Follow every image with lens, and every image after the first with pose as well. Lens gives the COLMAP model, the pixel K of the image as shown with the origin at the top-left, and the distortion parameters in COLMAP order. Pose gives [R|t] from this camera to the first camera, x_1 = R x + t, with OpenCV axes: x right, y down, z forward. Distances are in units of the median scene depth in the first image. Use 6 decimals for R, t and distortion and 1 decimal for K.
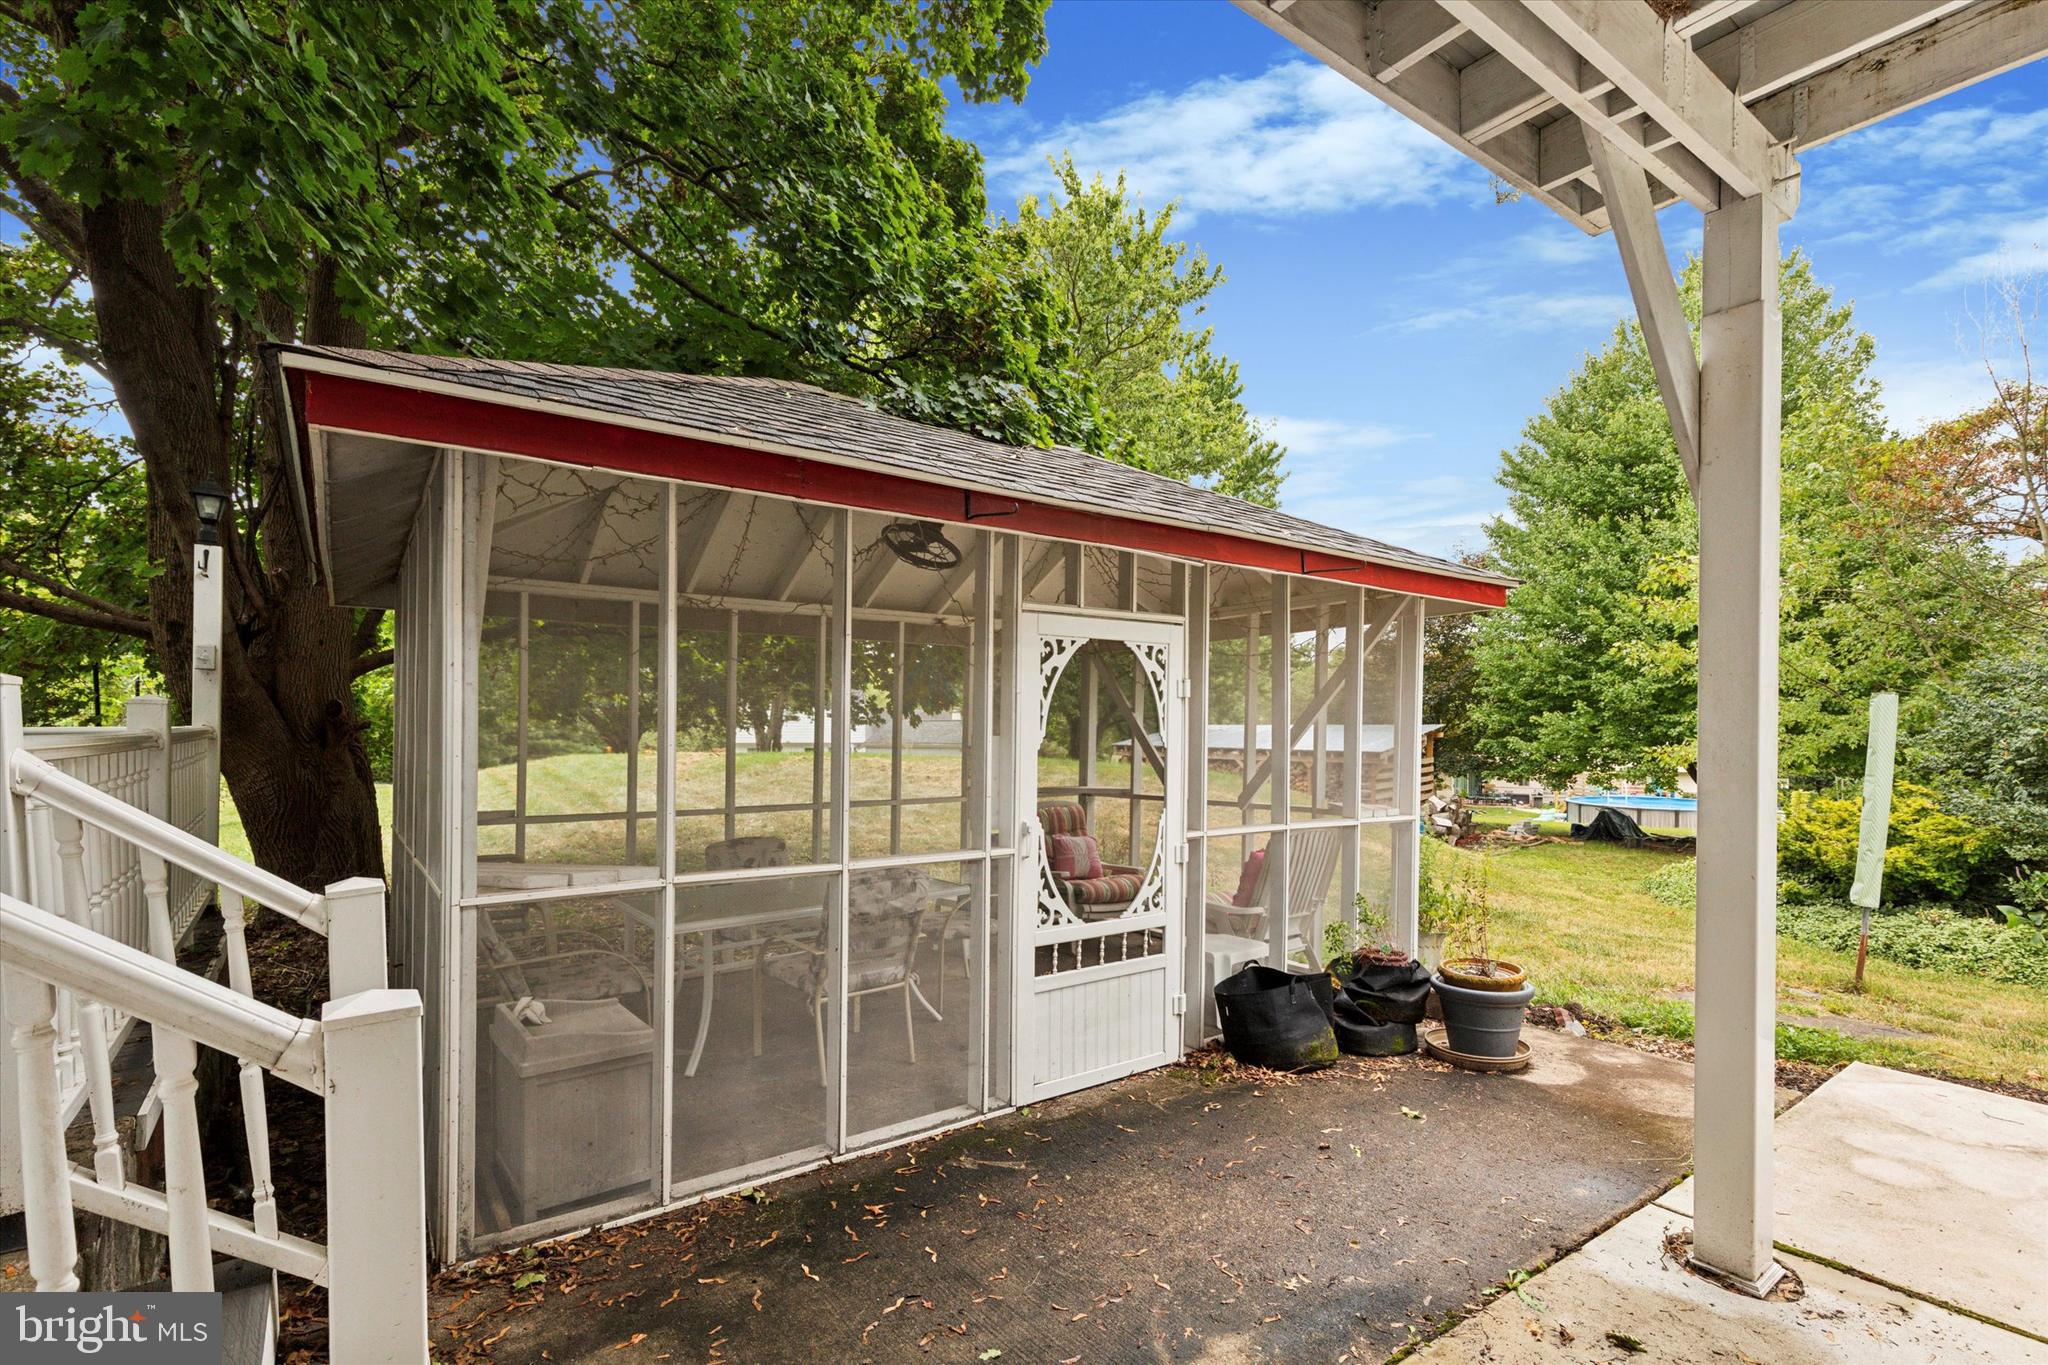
lens RADIAL K [[929.1, 0, 1020.2], [0, 929.1, 715.1], [0, 0, 1]] dist [-0.001792, -0.000176]
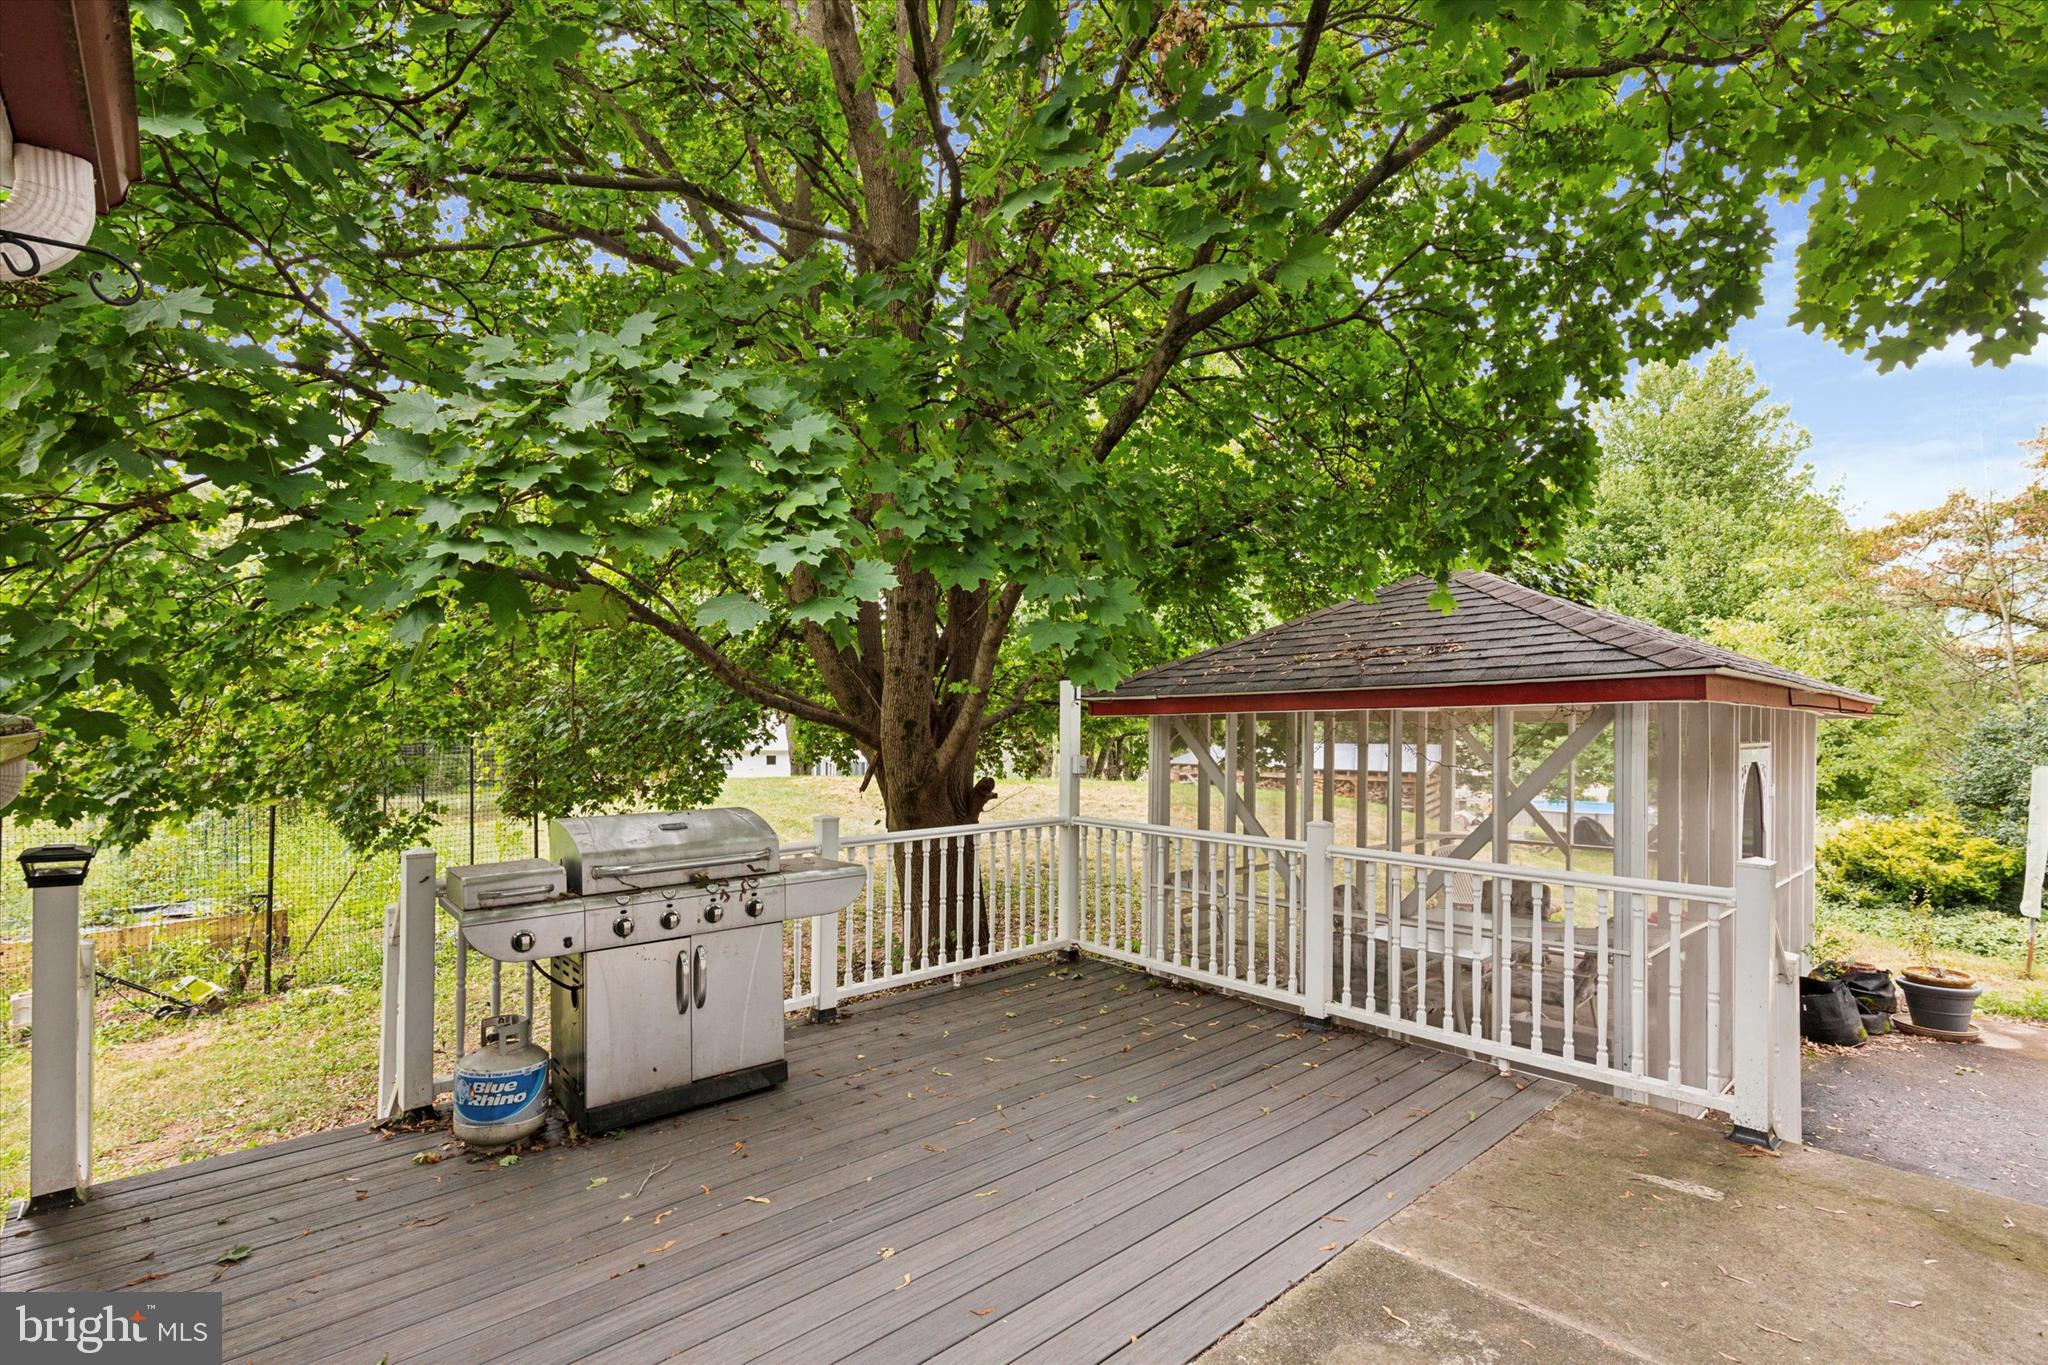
lens RADIAL K [[915.0, 0, 1024.5], [0, 915.0, 694.1], [0, 0, 1]] dist [-0.005491, -0.000335]
pose [[0.993784, 0.009201, 0.110946, -0.530195], [-0.006846, 0.999744, -0.021581, -0.063836], [-0.111116, 0.020687, 0.993592, -0.142734]]
